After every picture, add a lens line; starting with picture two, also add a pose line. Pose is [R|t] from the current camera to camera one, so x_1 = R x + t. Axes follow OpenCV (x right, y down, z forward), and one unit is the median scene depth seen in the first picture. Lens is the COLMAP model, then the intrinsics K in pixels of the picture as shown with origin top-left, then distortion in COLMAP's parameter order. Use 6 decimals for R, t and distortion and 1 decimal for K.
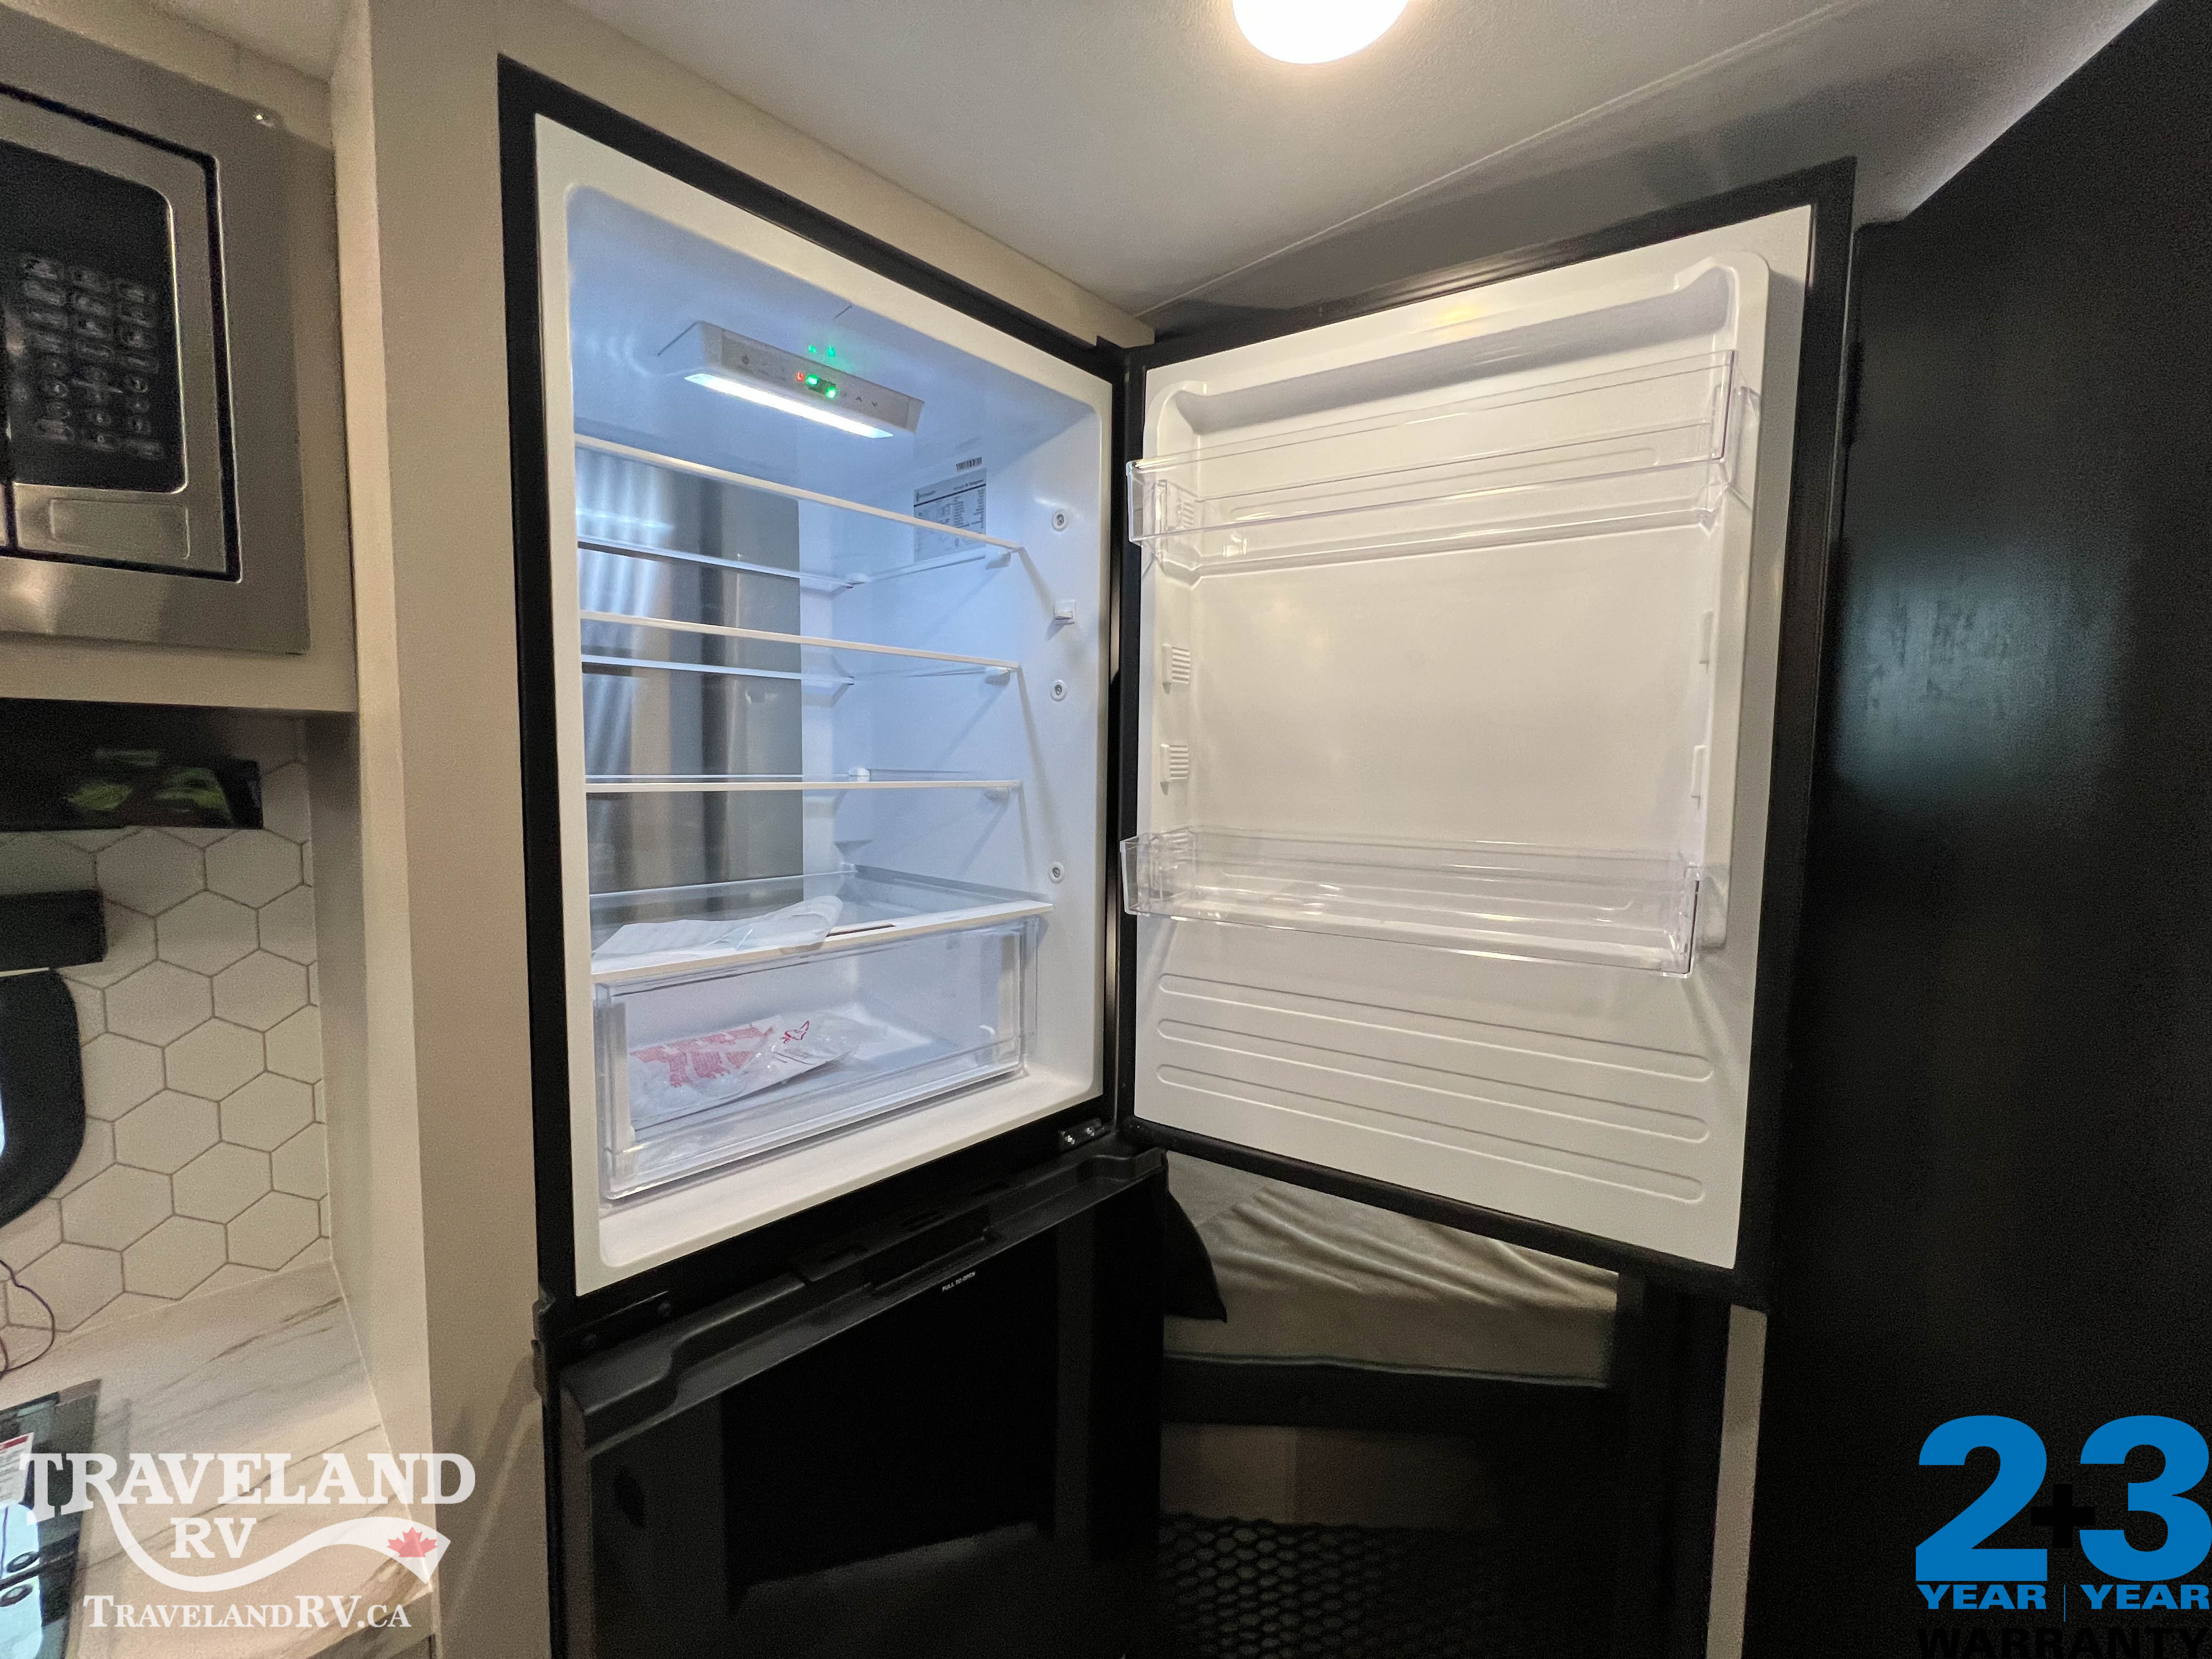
lens RADIAL K [[883.2, 0, 1107.5], [0, 883.2, 828.1], [0, 0, 1]] dist [-0.000284, -0.000236]
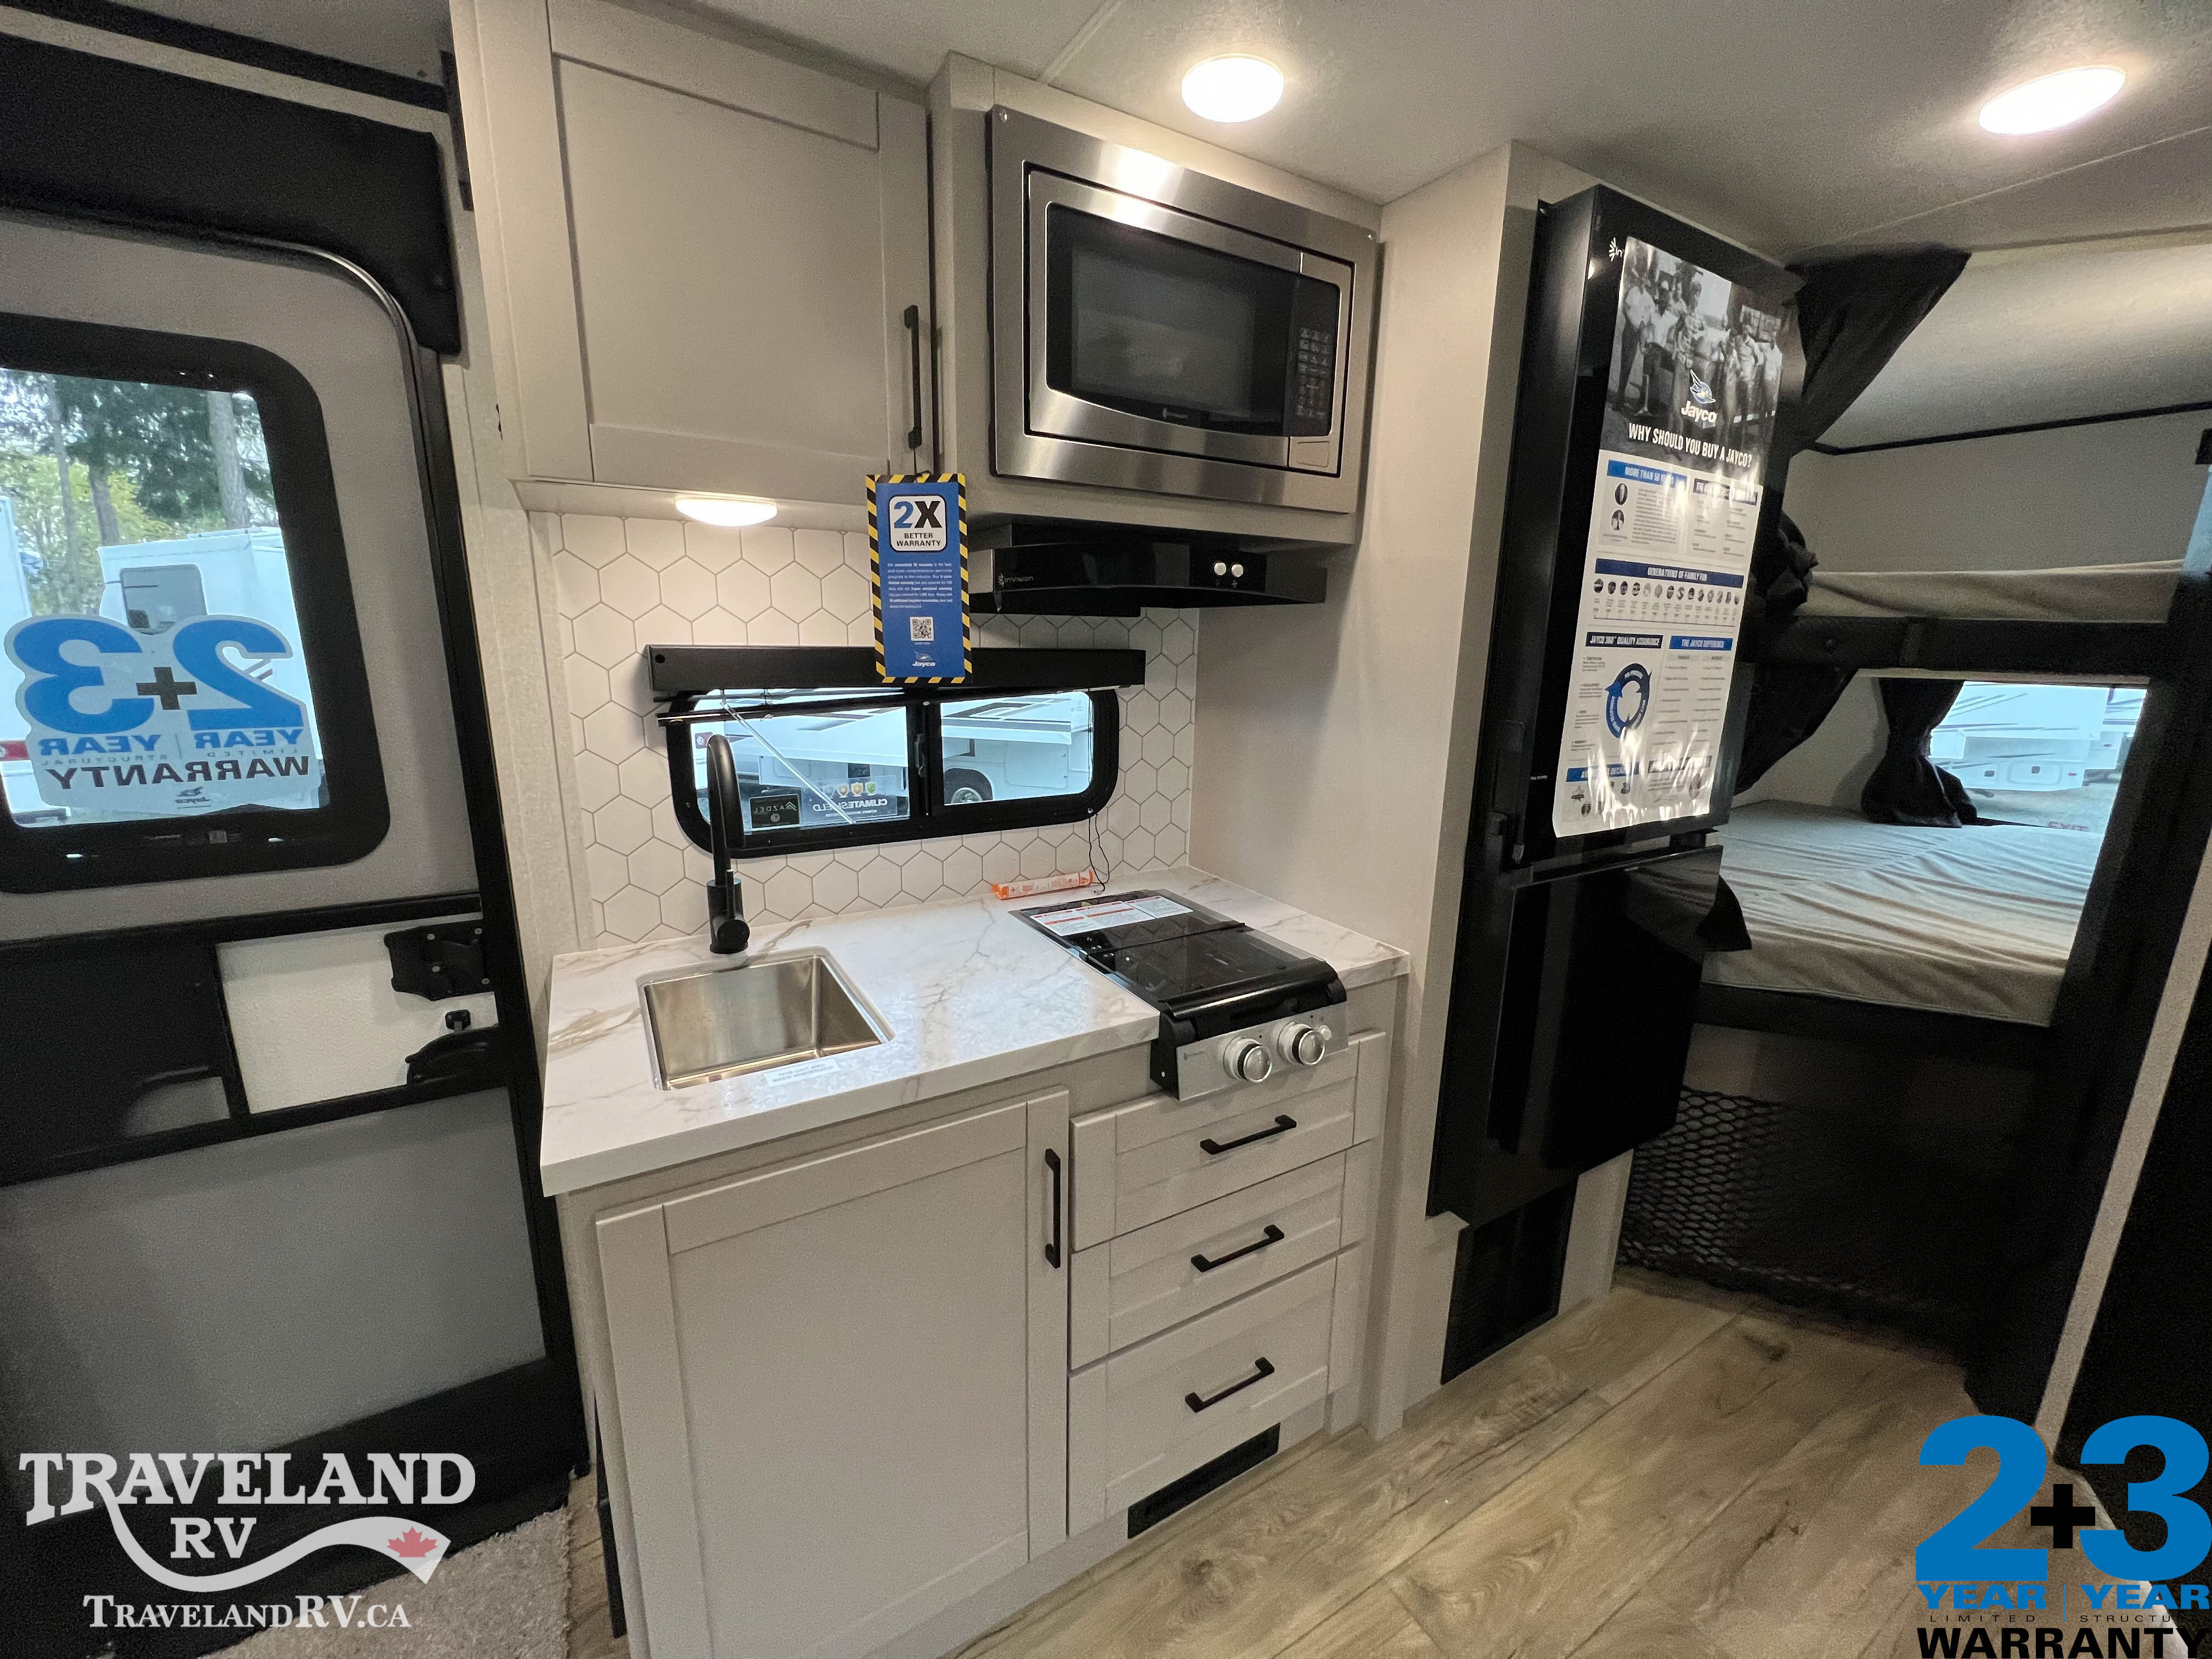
lens RADIAL K [[883.2, 0, 1107.5], [0, 883.2, 828.1], [0, 0, 1]] dist [-0.000284, -0.000236]
pose [[0.963156, 0.063388, -0.261367, -0.525745], [-0.024094, 0.988257, 0.150887, 0.131268], [0.267862, -0.139030, 0.953373, -0.704633]]
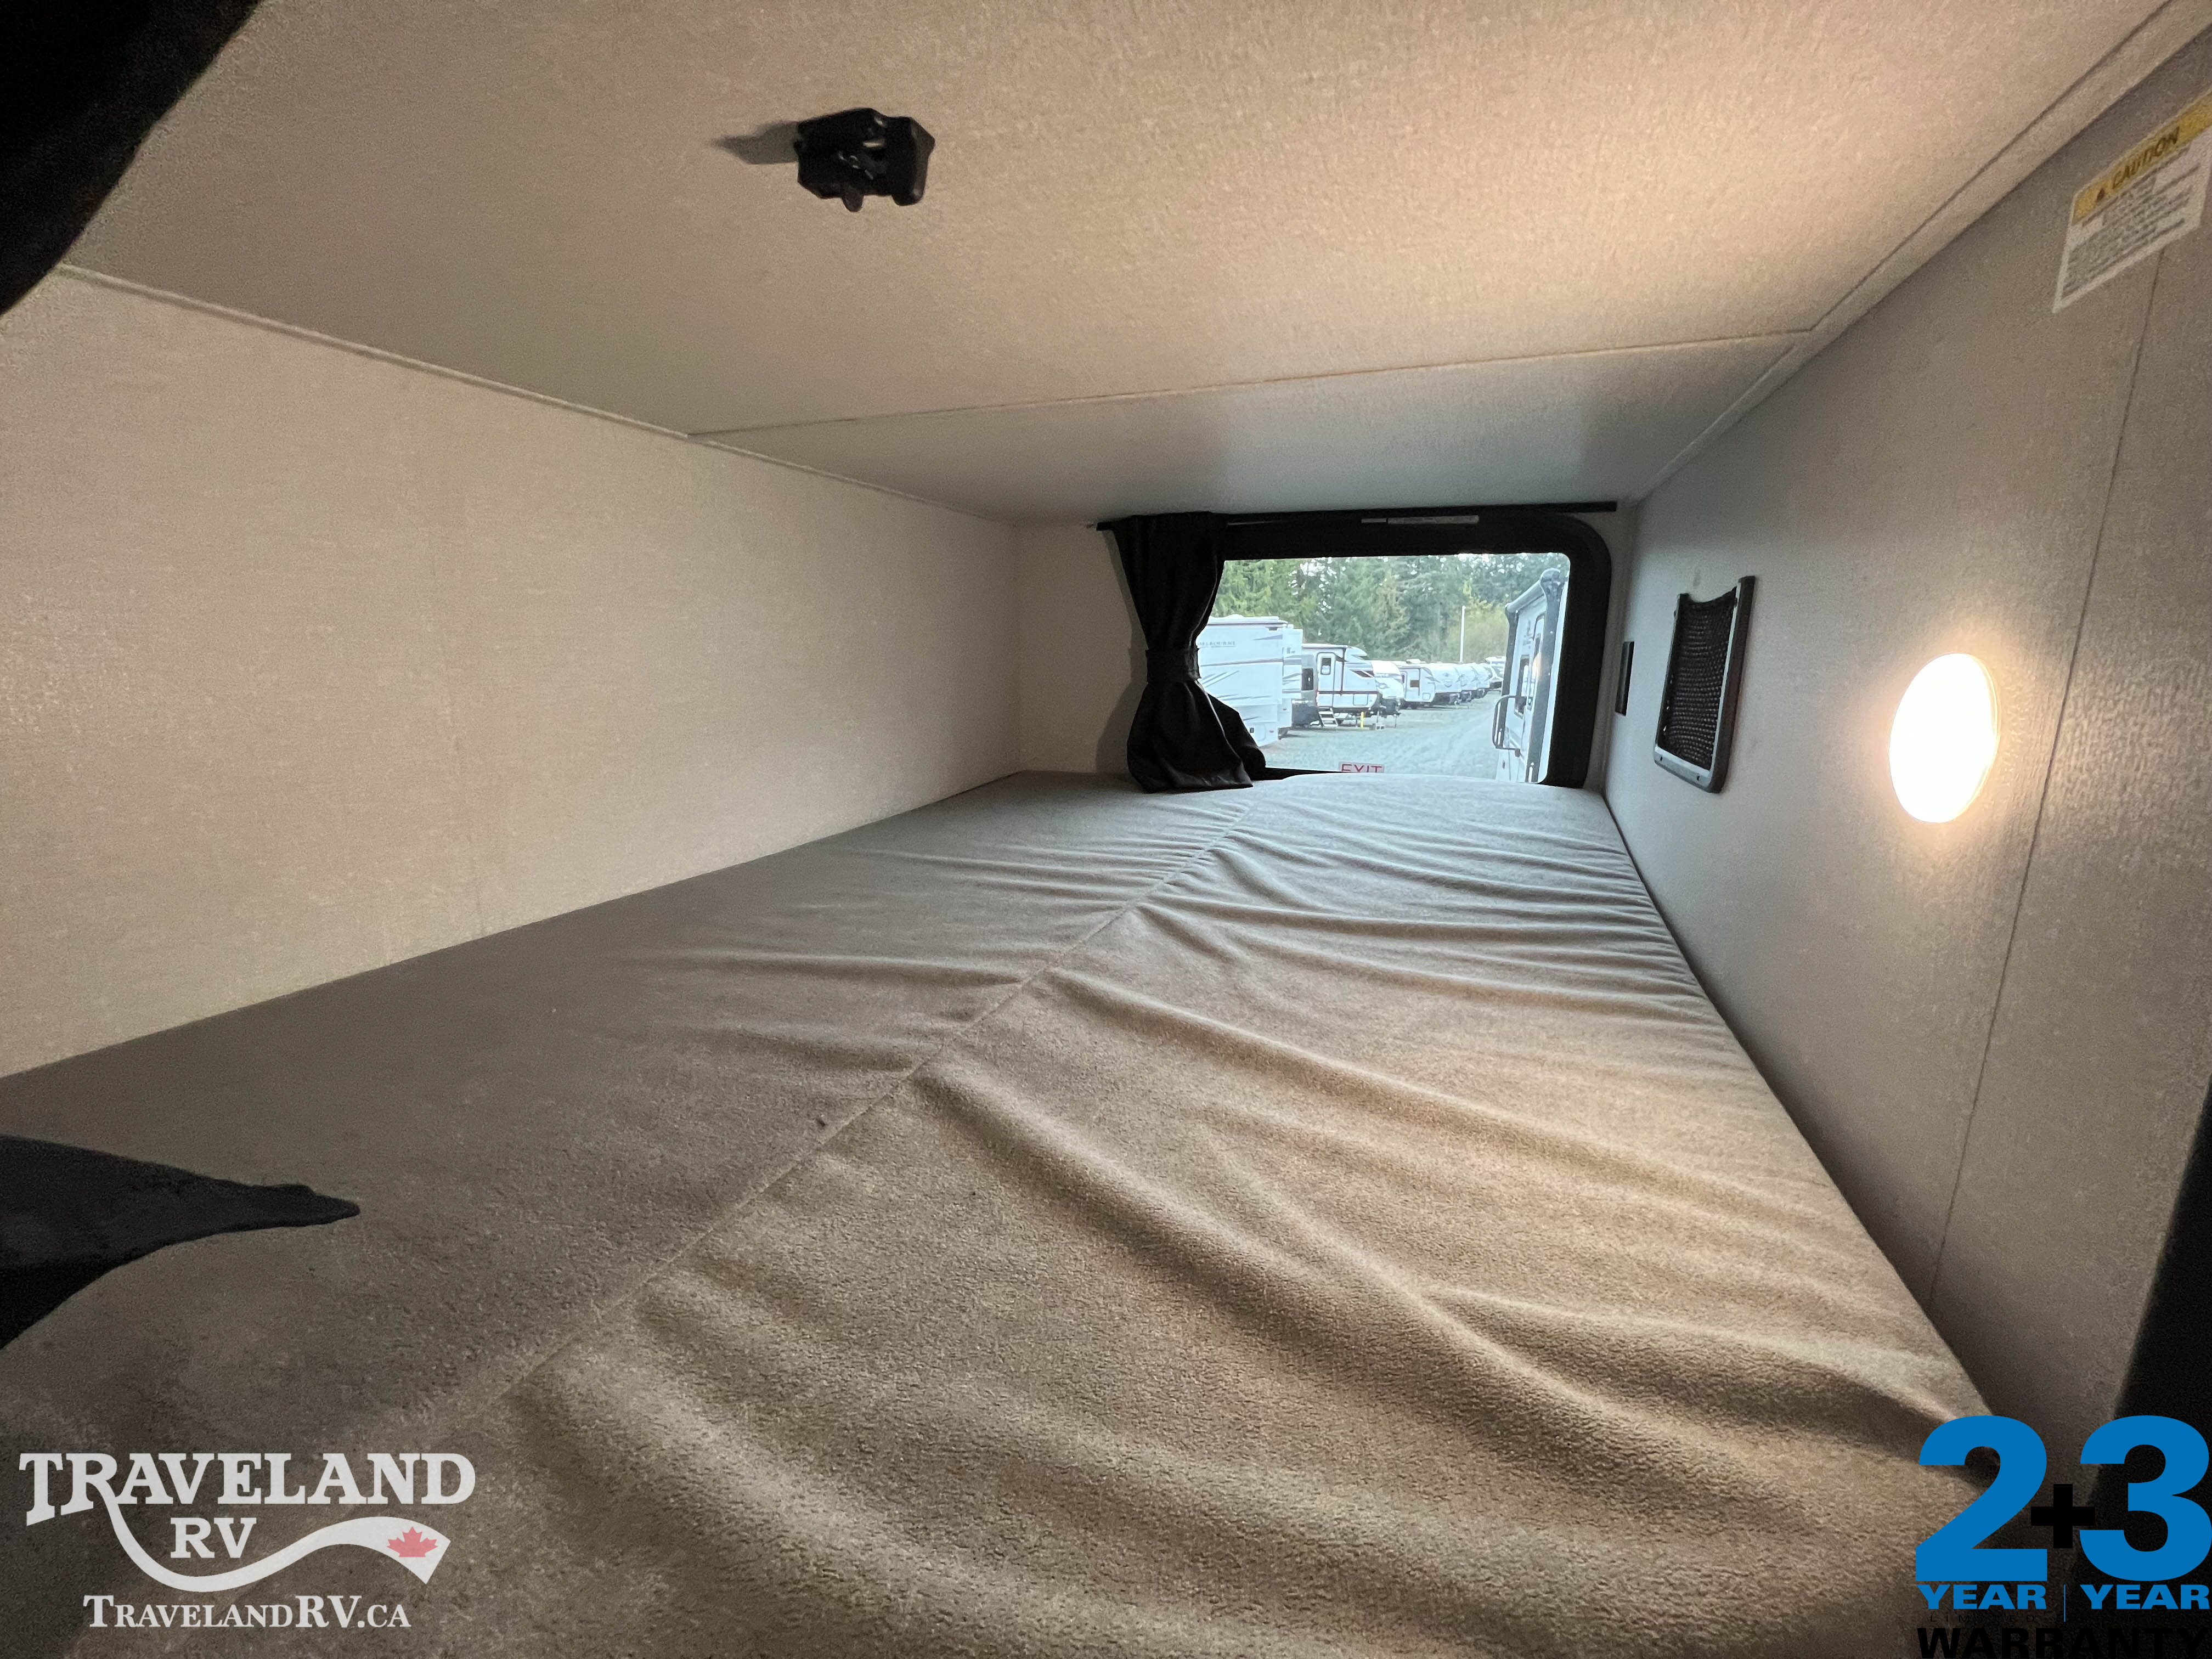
lens RADIAL K [[883.2, 0, 1107.5], [0, 883.2, 828.1], [0, 0, 1]] dist [-0.000284, -0.000236]
pose [[0.925603, -0.083937, 0.369072, 0.260724], [0.033148, 0.989330, 0.141868, 0.279130], [-0.377042, -0.119079, 0.918509, 0.849795]]
